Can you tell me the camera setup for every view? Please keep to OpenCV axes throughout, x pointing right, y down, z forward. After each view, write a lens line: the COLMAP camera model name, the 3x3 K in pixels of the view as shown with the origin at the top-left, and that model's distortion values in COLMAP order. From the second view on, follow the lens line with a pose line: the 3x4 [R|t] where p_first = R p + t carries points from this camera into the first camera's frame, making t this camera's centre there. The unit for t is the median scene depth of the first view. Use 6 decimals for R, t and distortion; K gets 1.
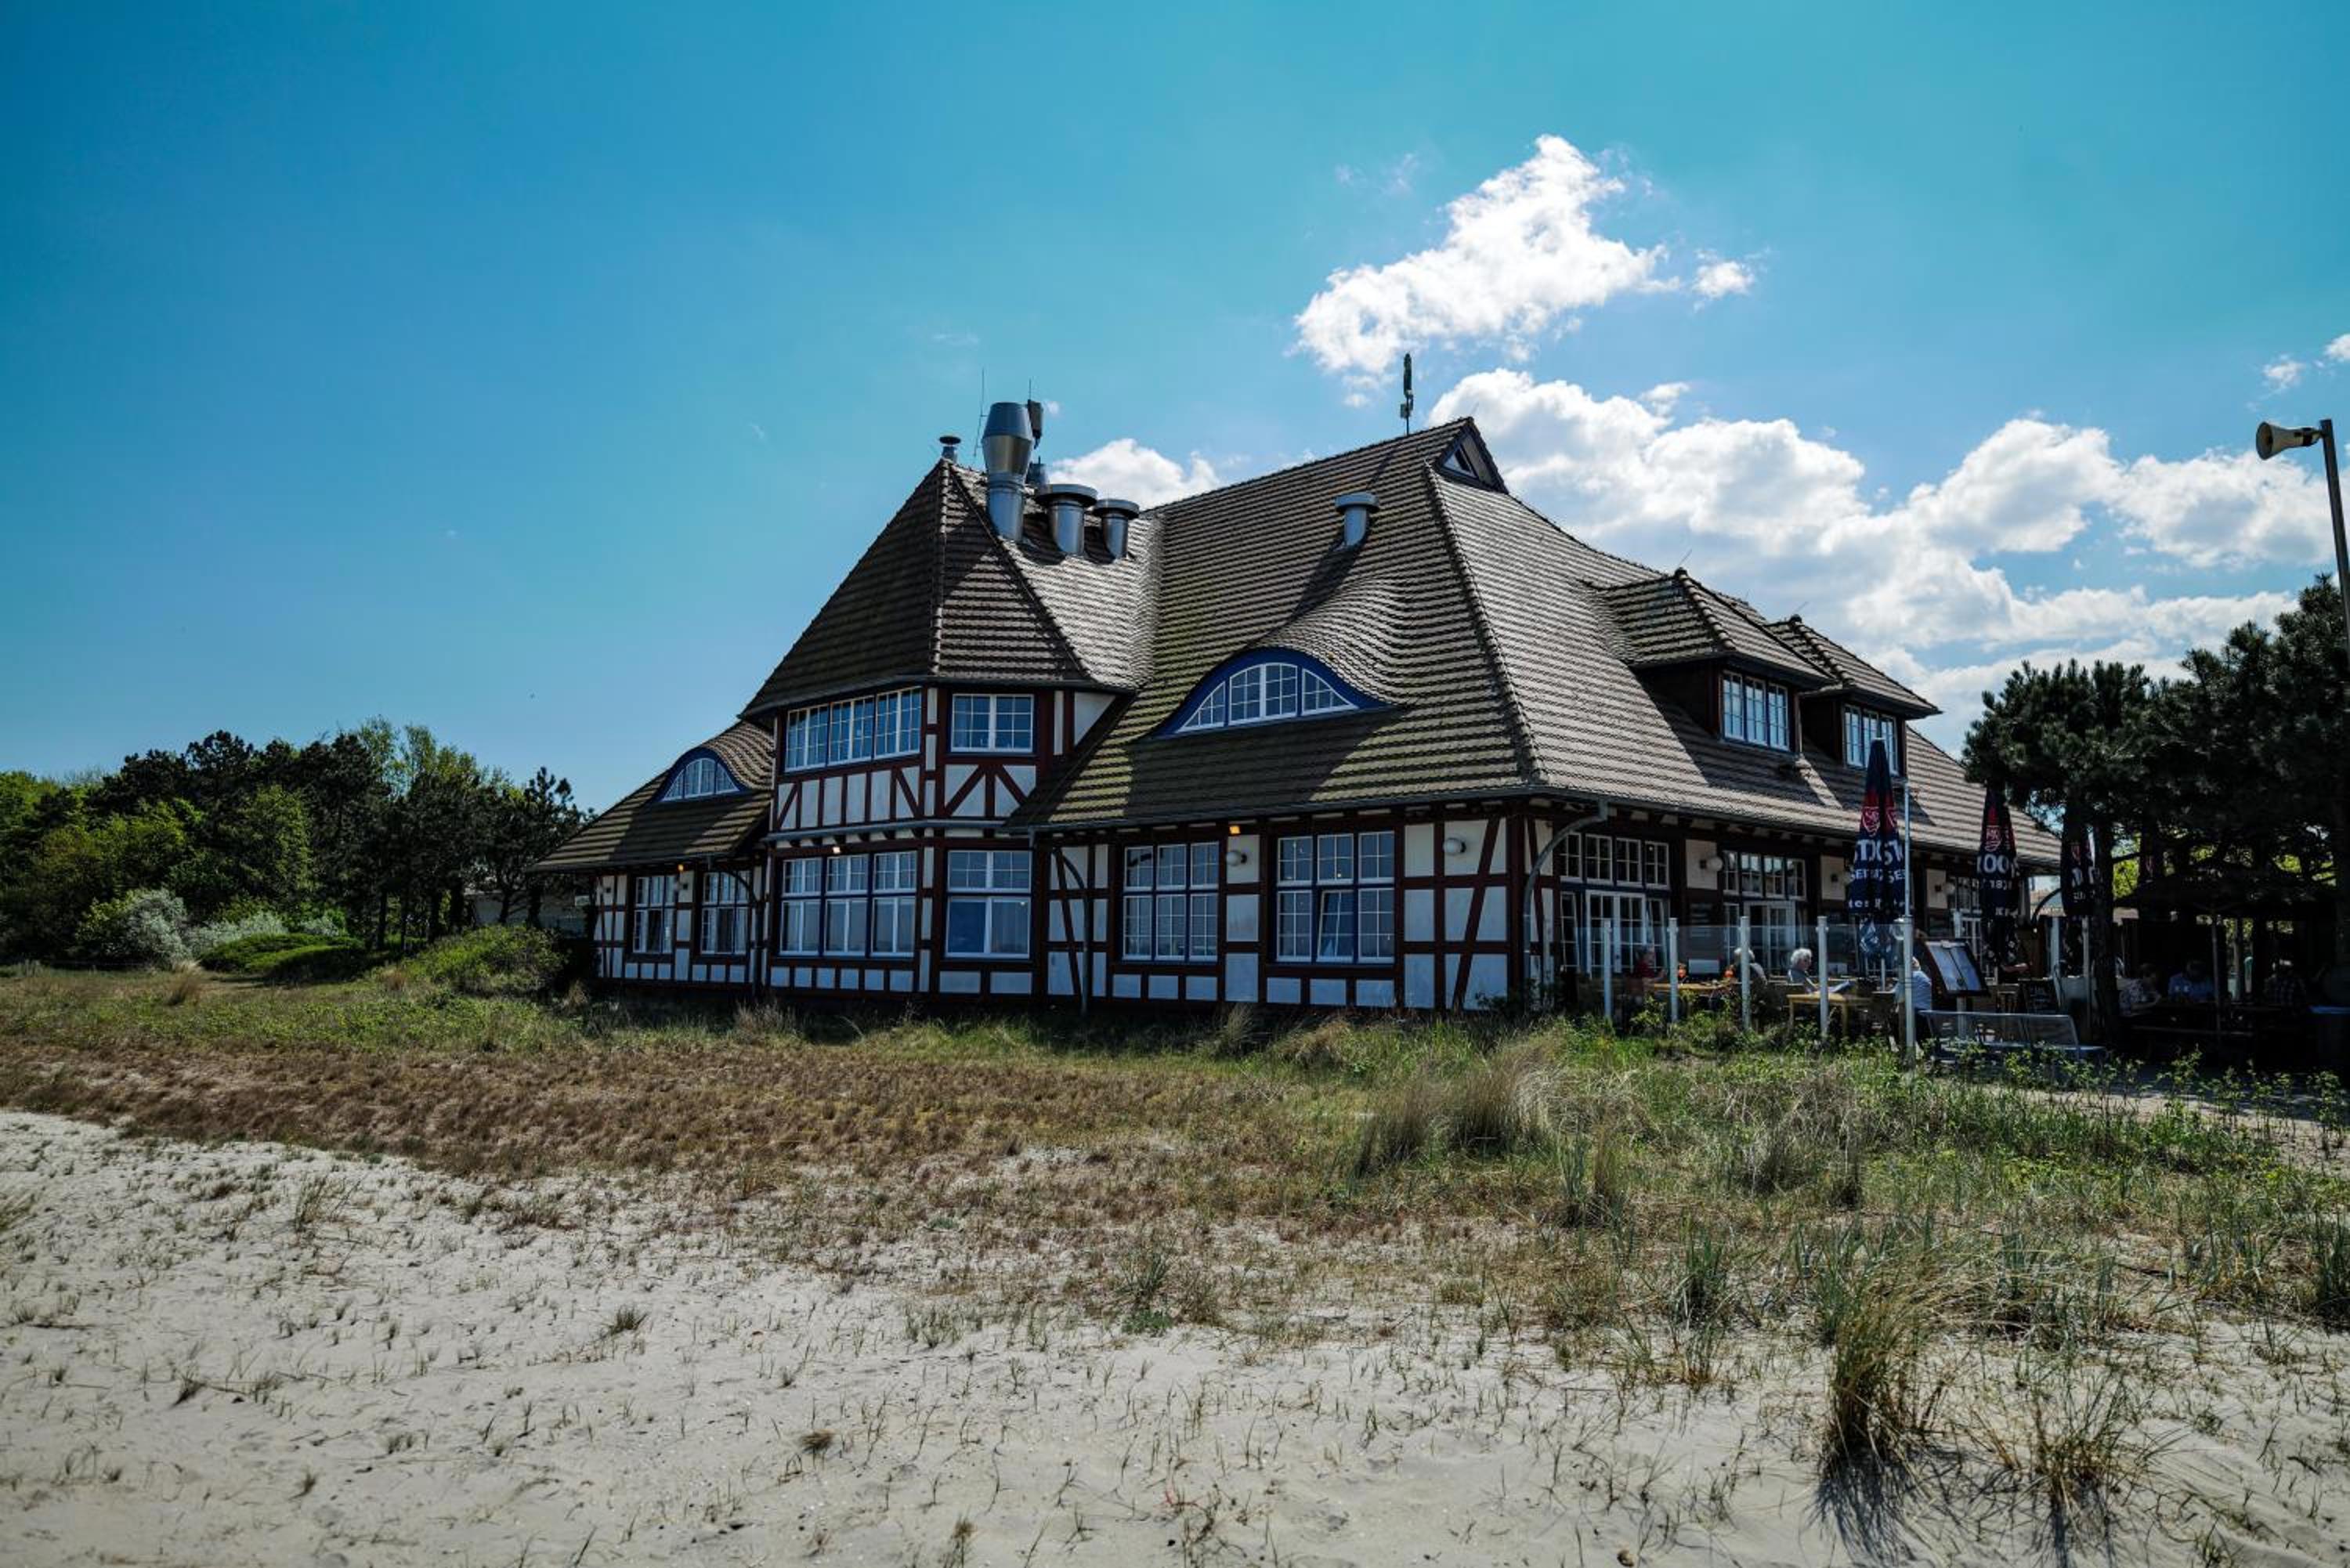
lens RADIAL K [[1519.7, 0, 1175.0], [0, 1519.7, 784.0], [0, 0, 1]] dist [-0.002256, -0.000631]
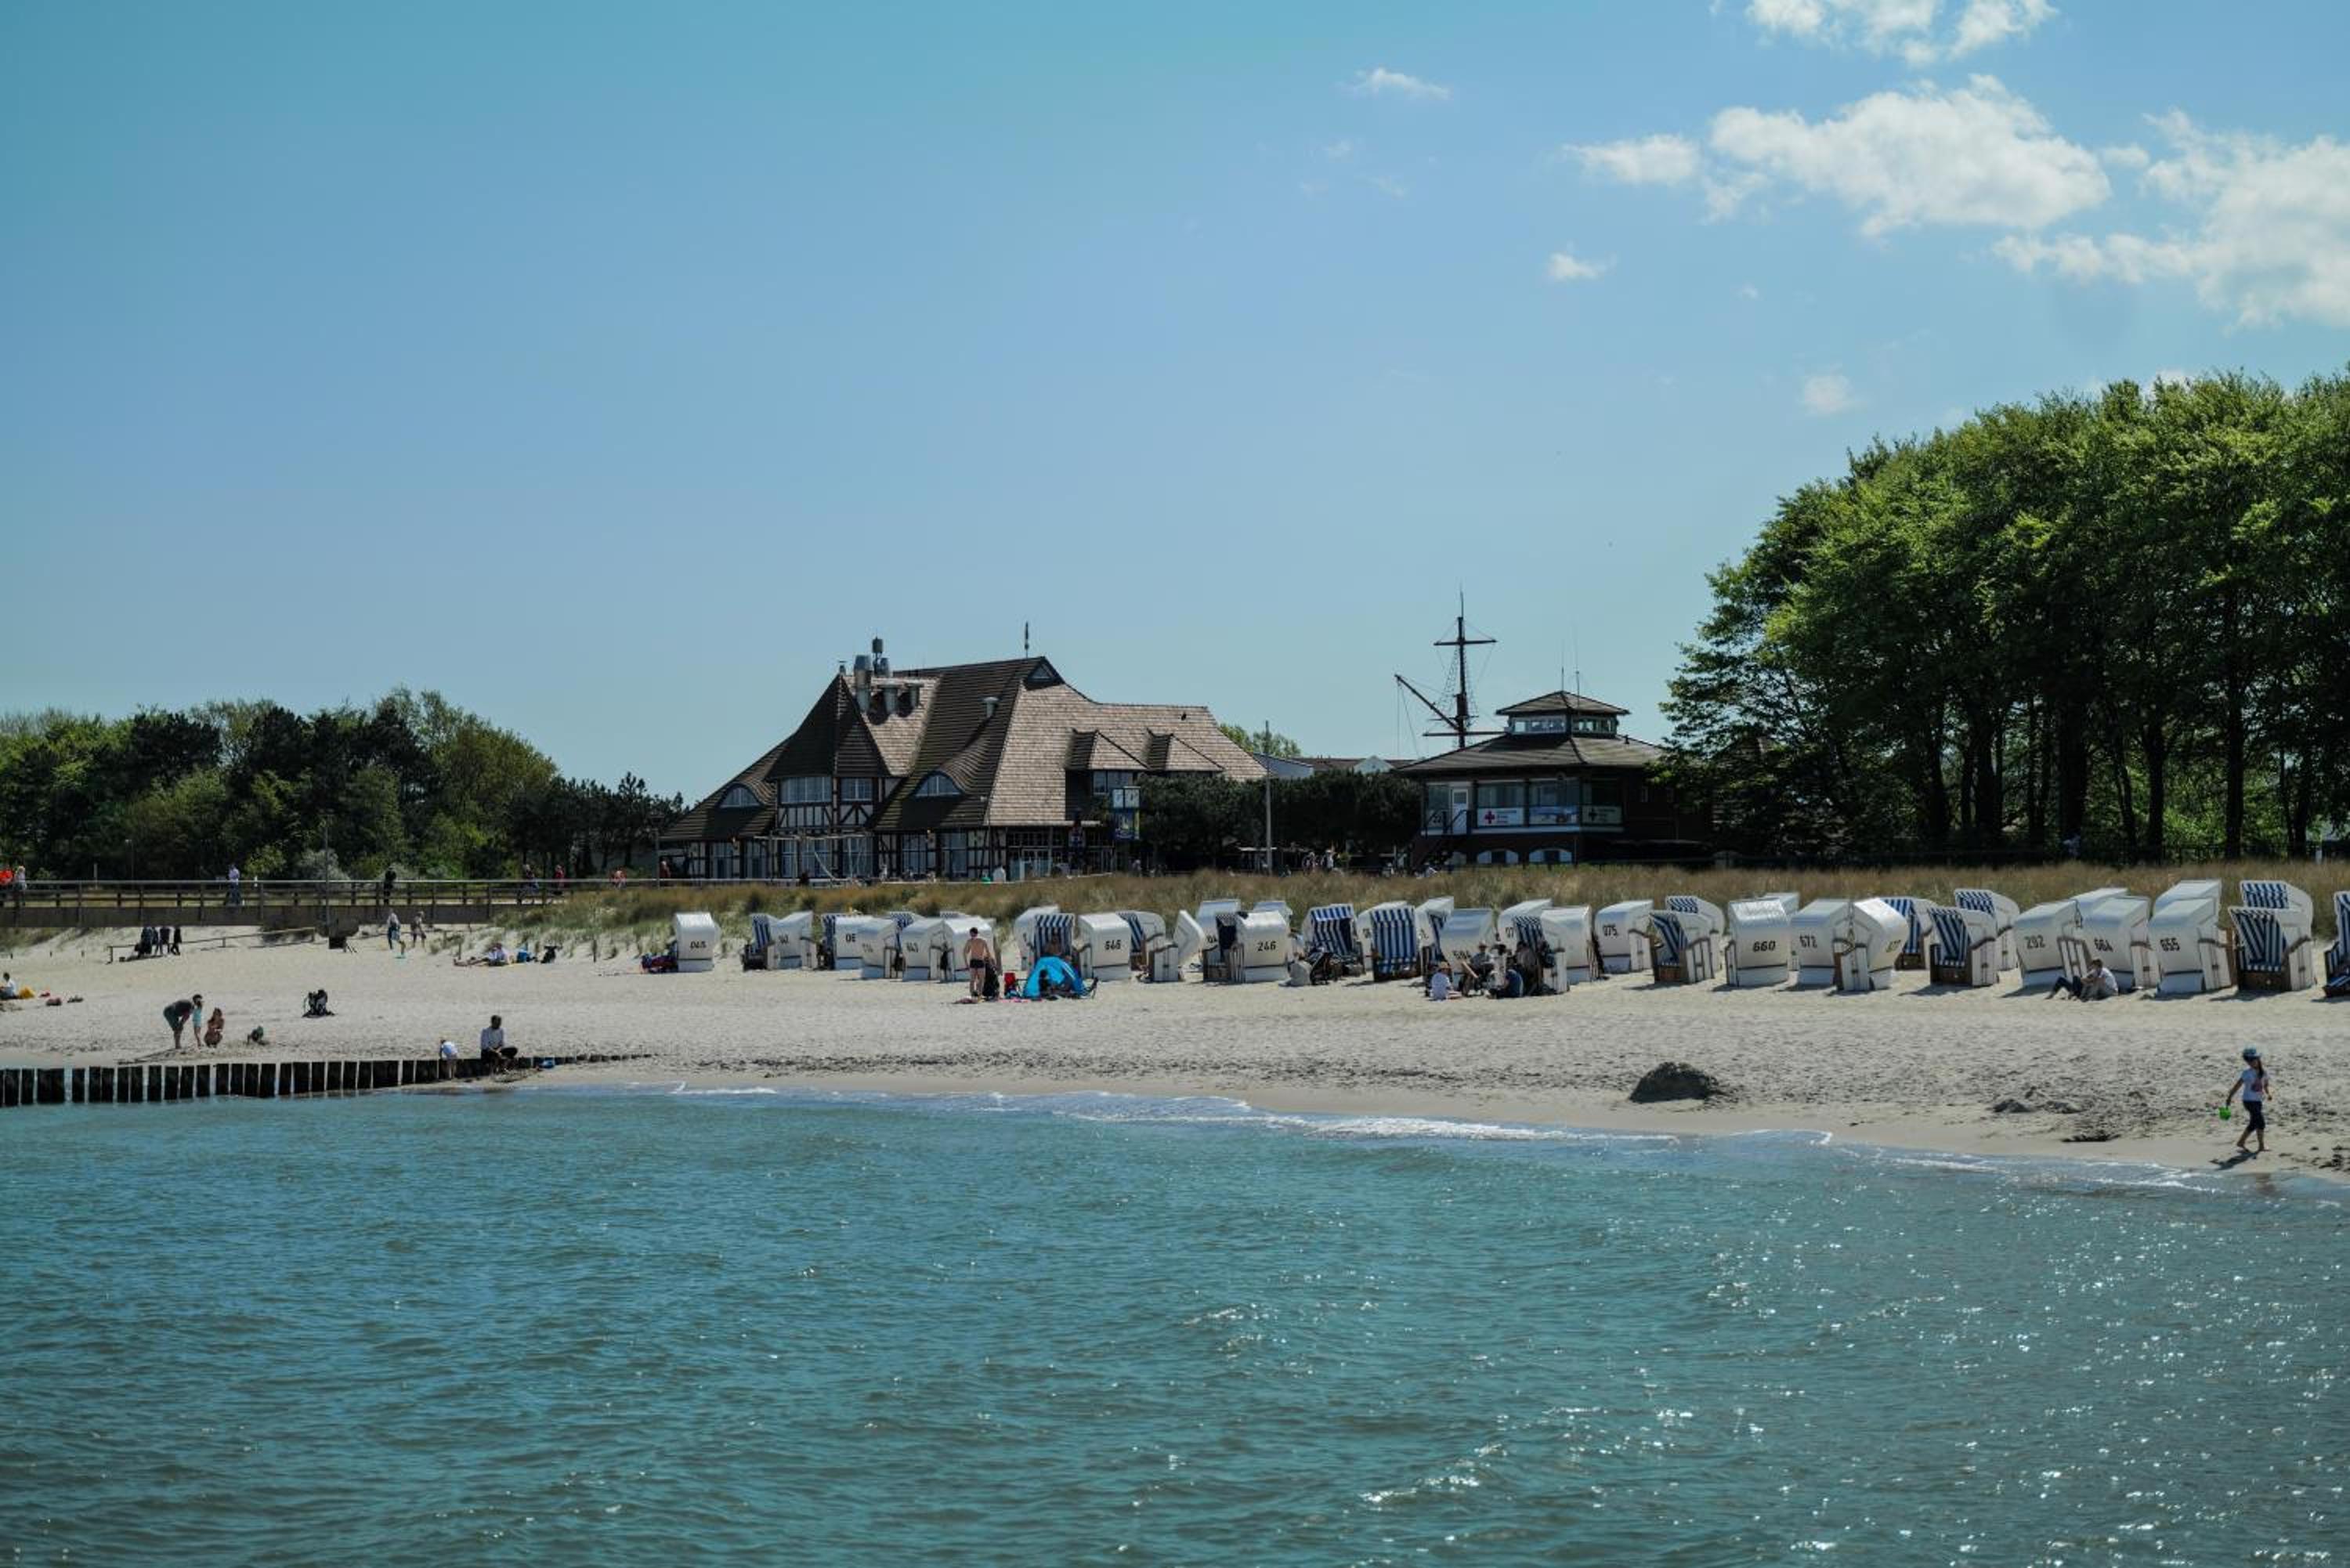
lens RADIAL K [[4284.6, 0, 1175.9], [0, 4284.6, 731.6], [0, 0, 1]] dist [0.053121, 0.308096]
pose [[0.990097, -0.027884, -0.137587, 1.387629], [0.037351, 0.997073, 0.066716, -0.585222], [0.135324, -0.071194, 0.988240, -5.995208]]
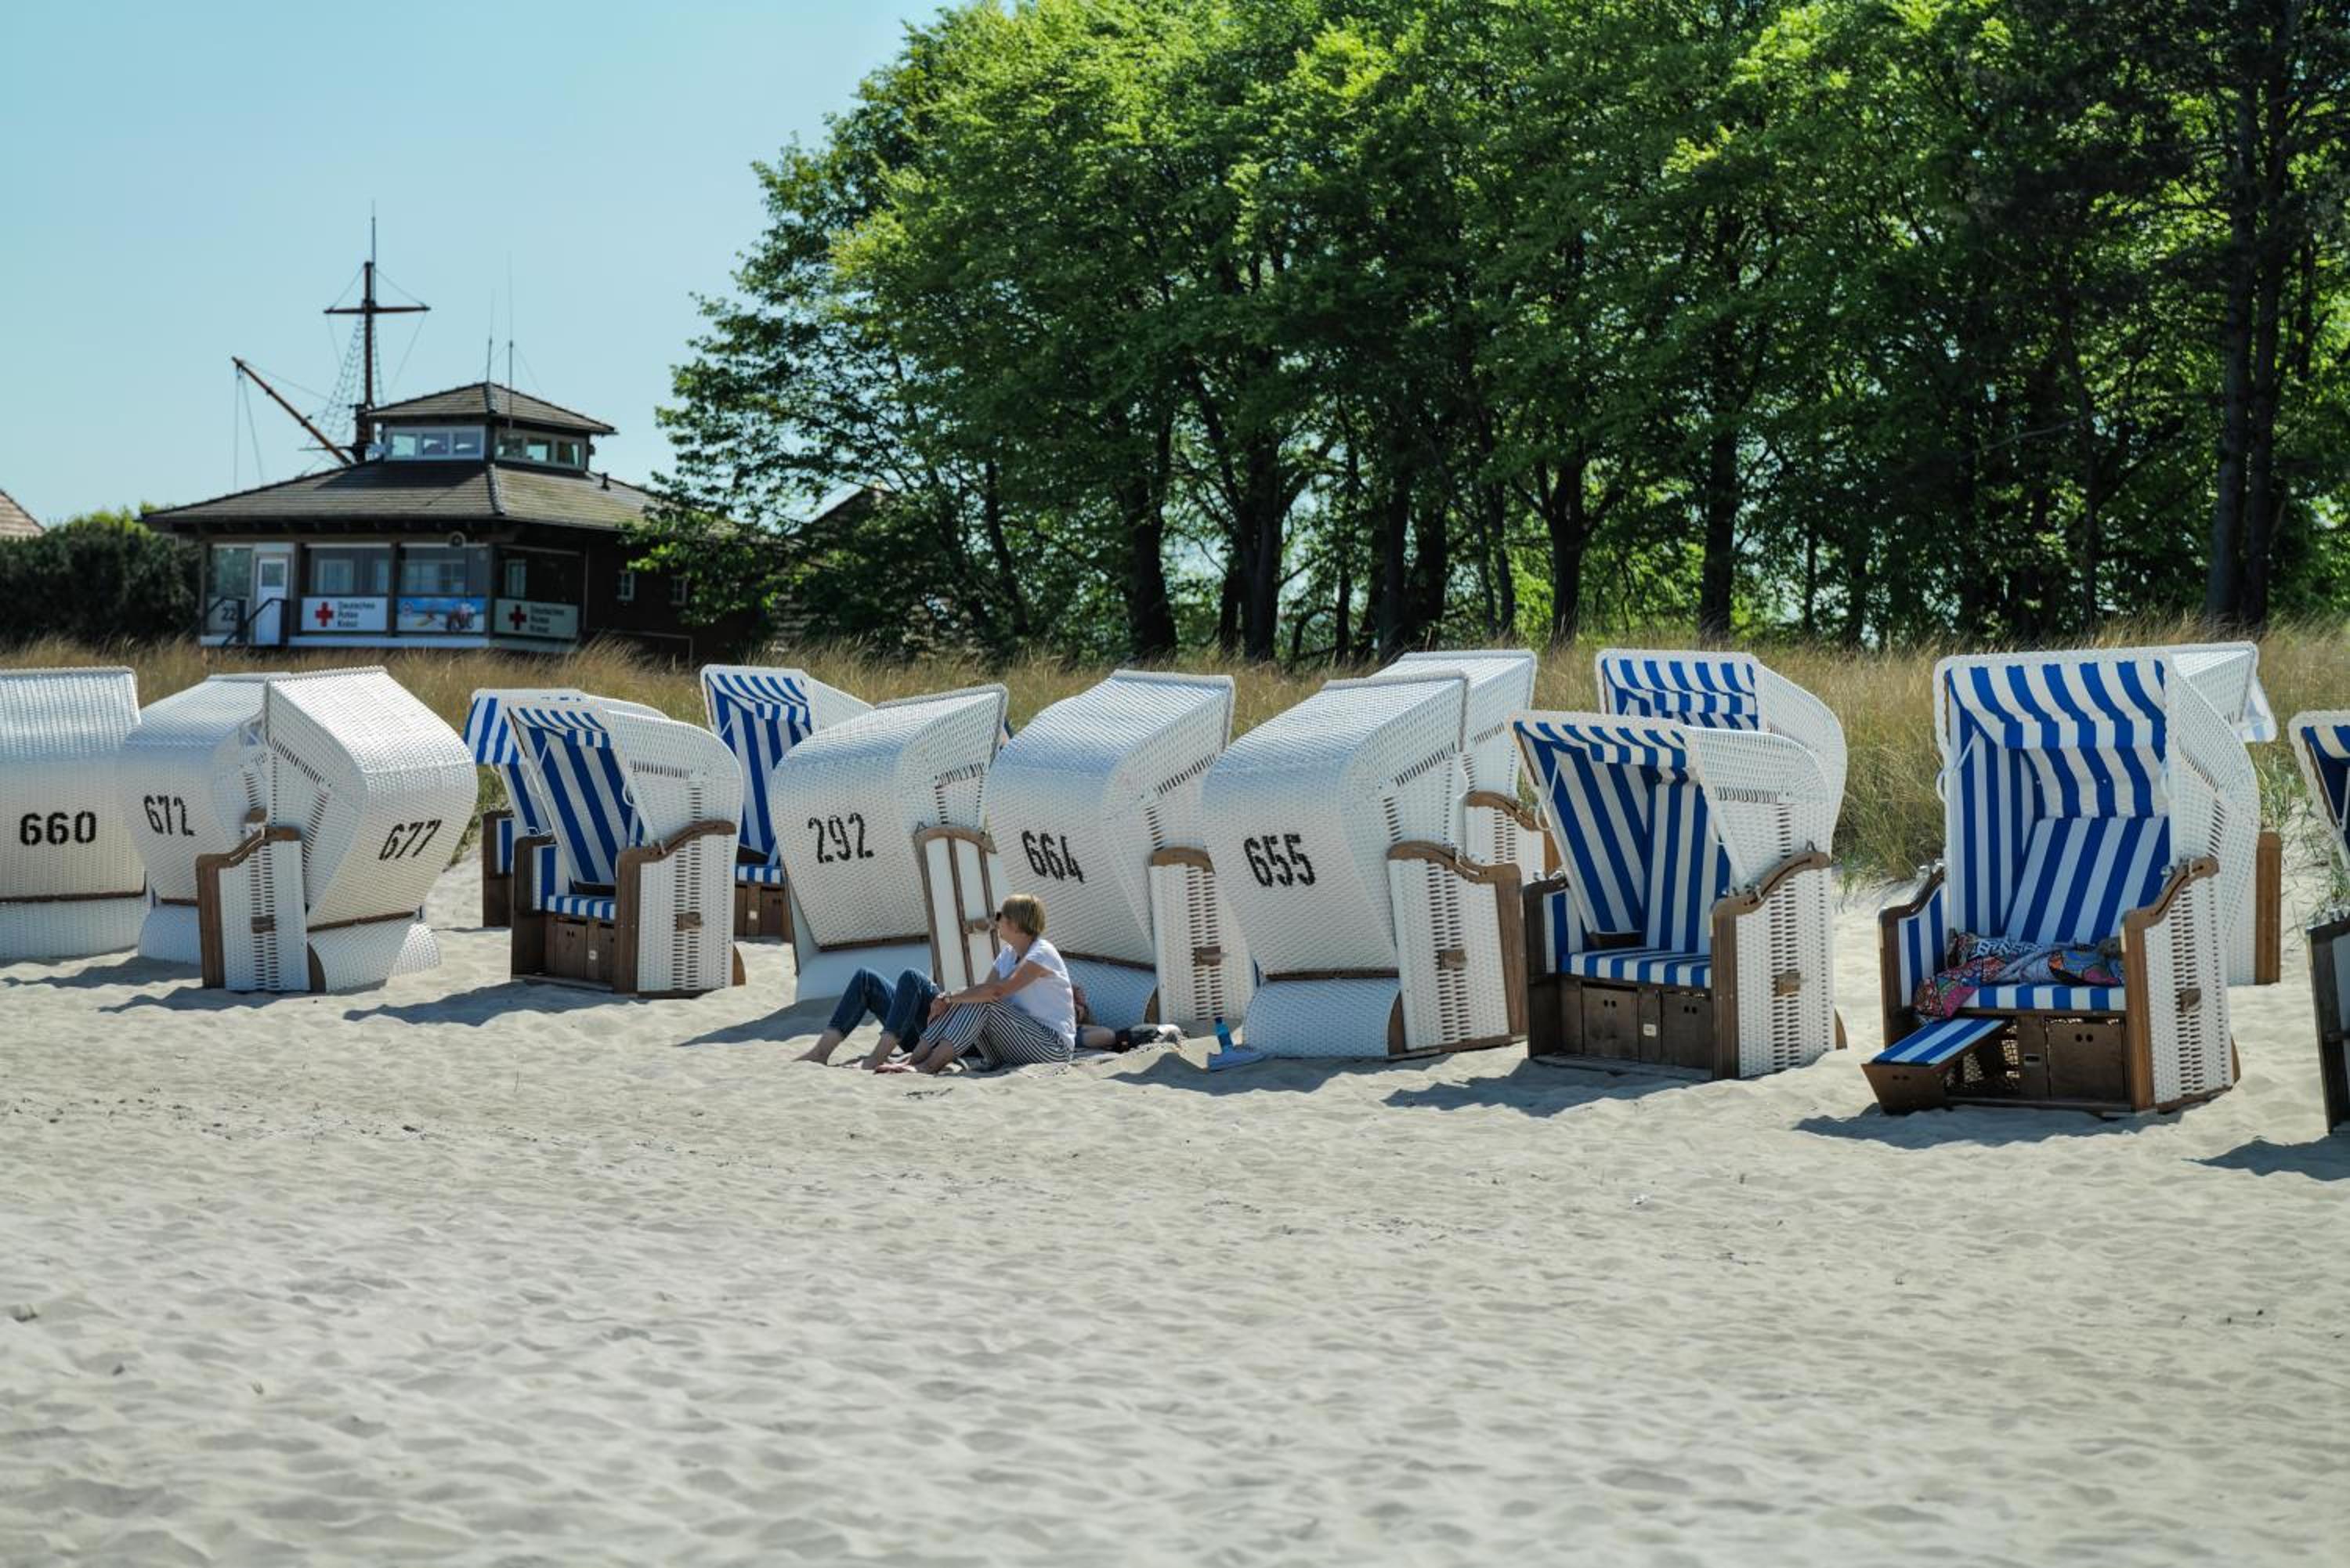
lens RADIAL K [[5648.9, 0, 1175.0], [0, 5648.9, 784.0], [0, 0, 1]] dist [0.151249, 0.457737]
pose [[0.999711, 0.023983, -0.001352, 1.610149], [-0.023734, 0.994897, 0.098066, -0.350934], [0.003697, -0.098006, 0.995179, -4.162258]]
